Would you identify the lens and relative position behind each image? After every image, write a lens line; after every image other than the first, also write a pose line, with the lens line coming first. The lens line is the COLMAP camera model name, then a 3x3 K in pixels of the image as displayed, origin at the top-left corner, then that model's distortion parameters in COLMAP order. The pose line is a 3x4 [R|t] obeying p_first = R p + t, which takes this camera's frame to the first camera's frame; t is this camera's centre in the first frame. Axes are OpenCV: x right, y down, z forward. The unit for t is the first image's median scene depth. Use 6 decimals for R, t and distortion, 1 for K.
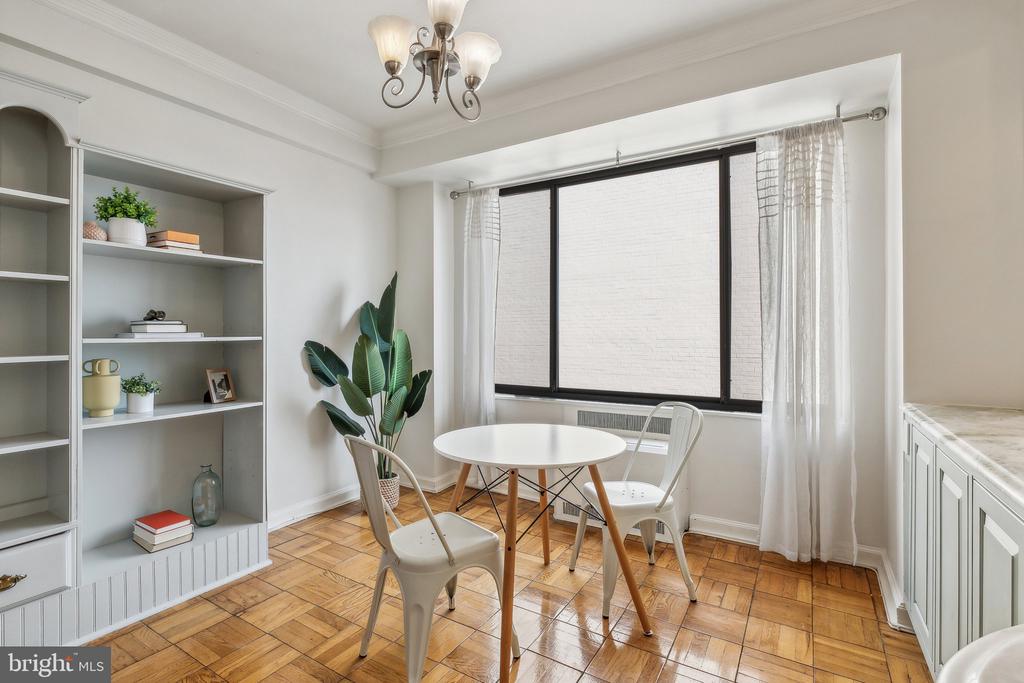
lens RADIAL K [[485.3, 0, 504.2], [0, 485.3, 332.3], [0, 0, 1]] dist [-0.011174, 0.003748]
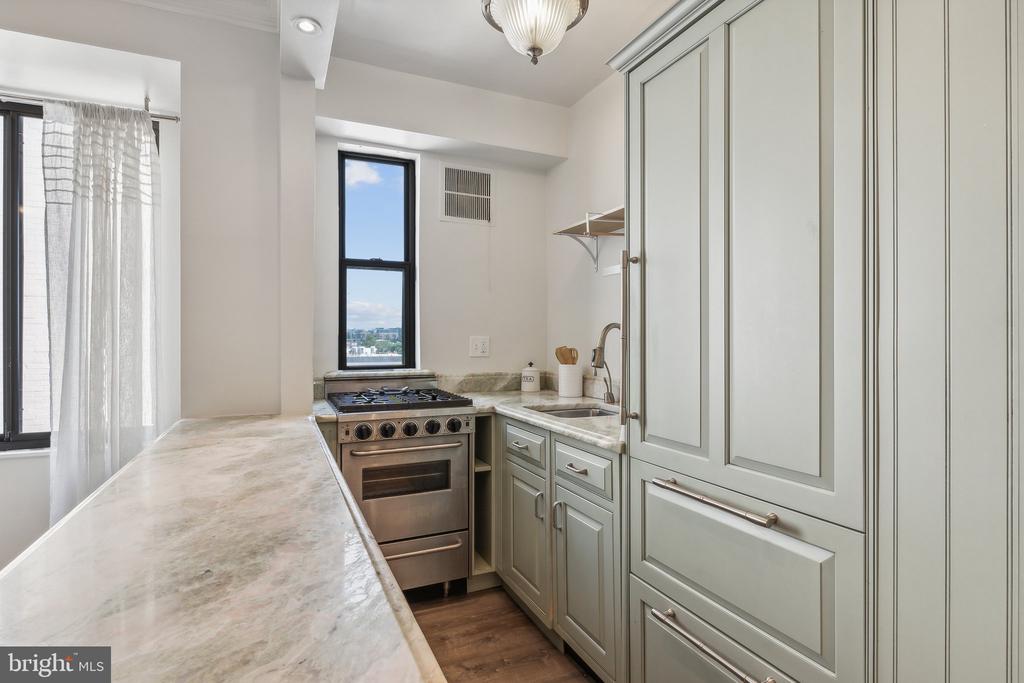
lens RADIAL K [[515.7, 0, 519.8], [0, 515.7, 341.5], [0, 0, 1]] dist [-0.005334, -0.000734]
pose [[0.553251, -0.000179, 0.833015, 0.273863], [0.000531, 1.000000, -0.000137, -0.008359], [-0.833014, 0.000518, 0.553251, -0.124511]]
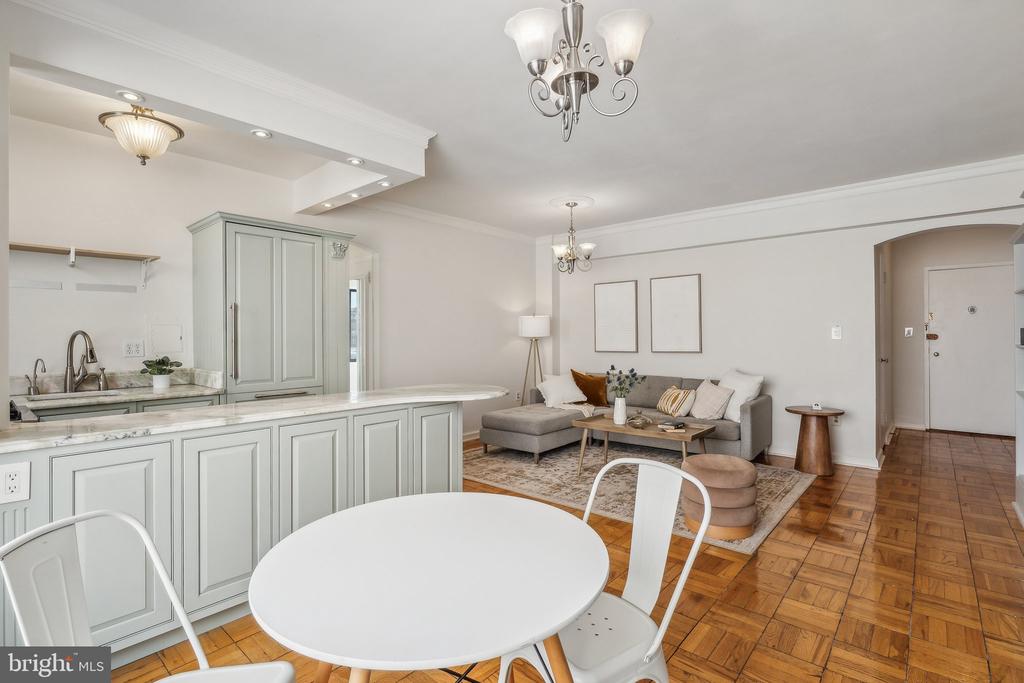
lens RADIAL K [[485.3, 0, 495.2], [0, 485.3, 336.6], [0, 0, 1]] dist [-0.011174, 0.003748]
pose [[-0.985214, 0.006372, 0.171212, -0.080977], [0.006551, 0.999978, 0.000482, -0.020762], [-0.171205, 0.001596, -0.985234, 1.333477]]
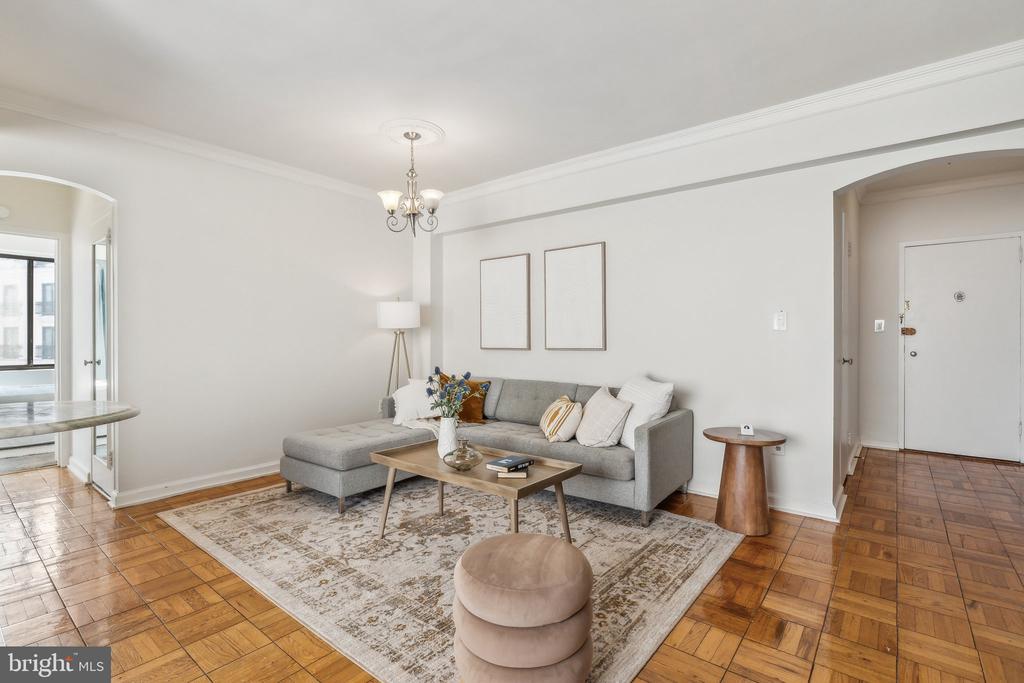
lens RADIAL K [[485.3, 0, 494.0], [0, 485.3, 340.1], [0, 0, 1]] dist [-0.011174, 0.003748]
pose [[-0.991227, 0.000085, 0.132174, -0.497603], [0.001043, 0.999974, 0.007179, 0.016669], [-0.132170, 0.007253, -0.991201, 0.610106]]
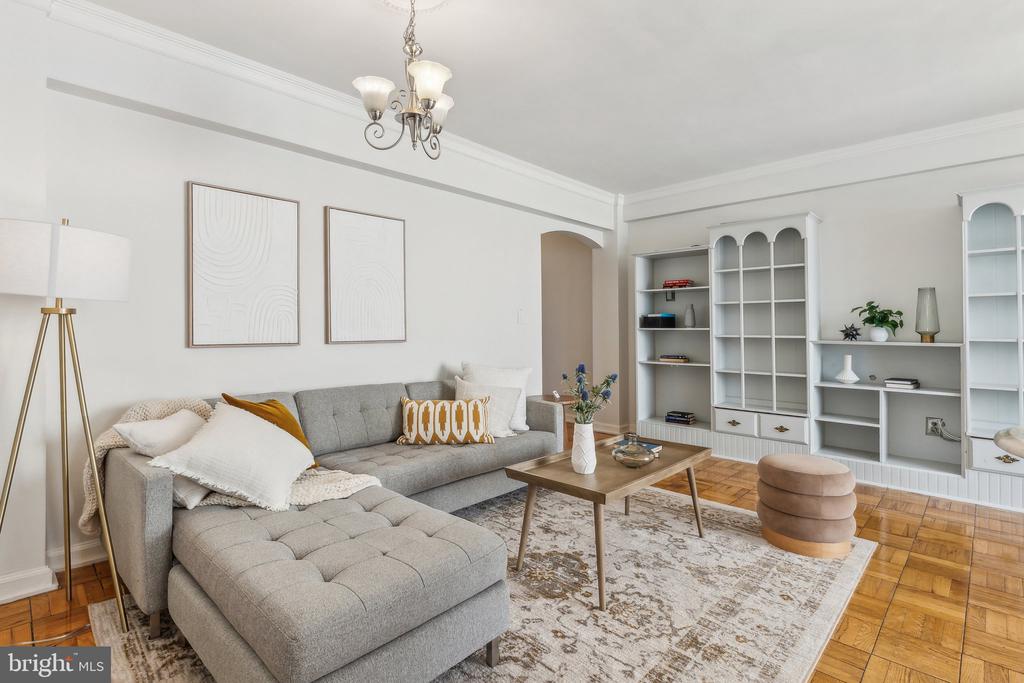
lens RADIAL K [[485.3, 0, 521.7], [0, 485.3, 336.5], [0, 0, 1]] dist [-0.011174, 0.003748]
pose [[-0.197892, 0.011614, -0.980155, 0.757298], [-0.007520, 0.999882, 0.013366, 0.024412], [0.980195, 0.010016, -0.197782, -0.480533]]
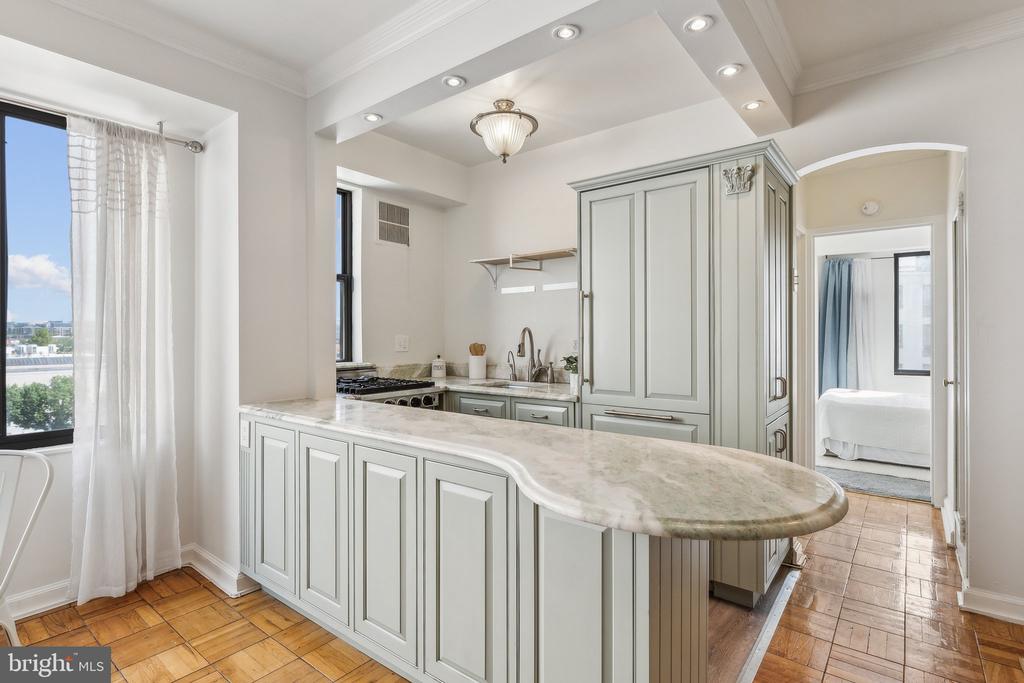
lens RADIAL K [[498.9, 0, 519.8], [0, 498.9, 334.7], [0, 0, 1]] dist [-0.014665, 0.000473]
pose [[0.095843, 0.003119, 0.995392, -0.265862], [0.004272, 0.999985, -0.003545, -0.017131], [-0.995387, 0.004592, 0.095828, 0.152658]]
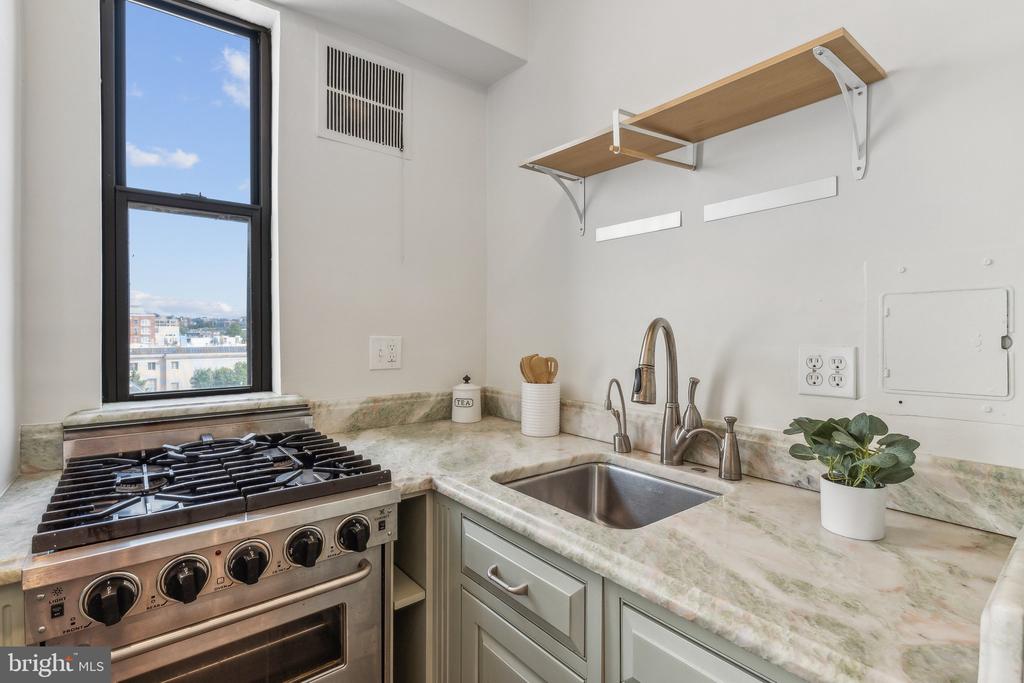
lens RADIAL K [[485.3, 0, 509.0], [0, 485.3, 336.9], [0, 0, 1]] dist [-0.011174, 0.003748]
pose [[0.346134, -0.010045, 0.938131, 0.668791], [-0.002216, 0.999931, 0.011524, -0.029527], [-0.938182, -0.006068, 0.346088, 0.245780]]
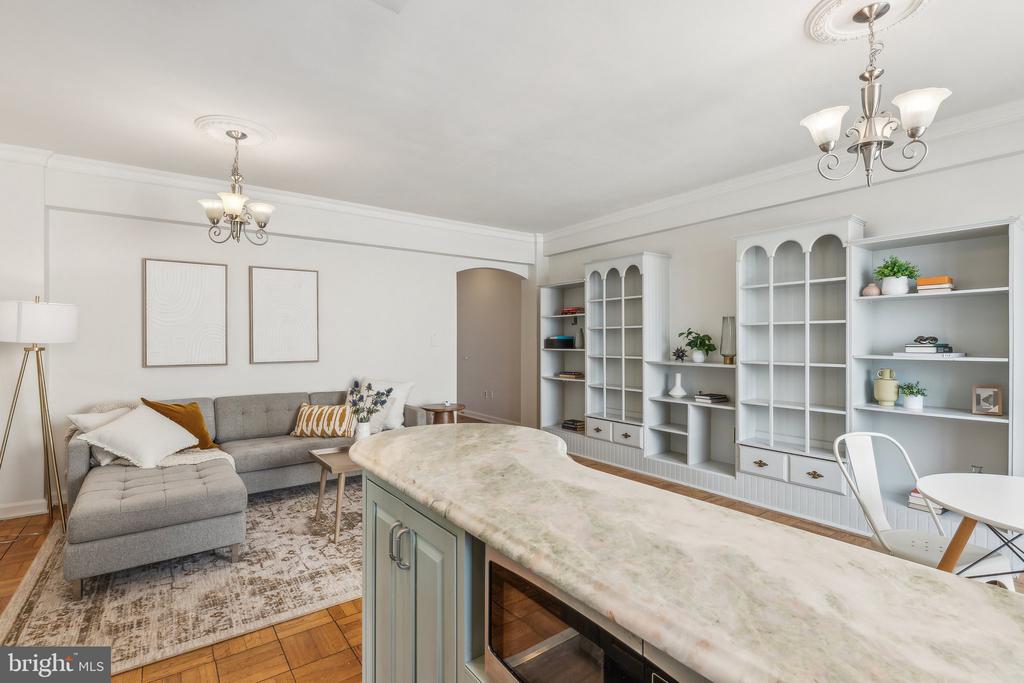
lens RADIAL K [[485.3, 0, 536.6], [0, 485.3, 337.6], [0, 0, 1]] dist [-0.011174, 0.003748]
pose [[-0.344021, -0.004493, -0.938951, 0.930987], [-0.003868, 0.999987, -0.003368, -0.032634], [0.938954, 0.002473, -0.344034, 0.417875]]
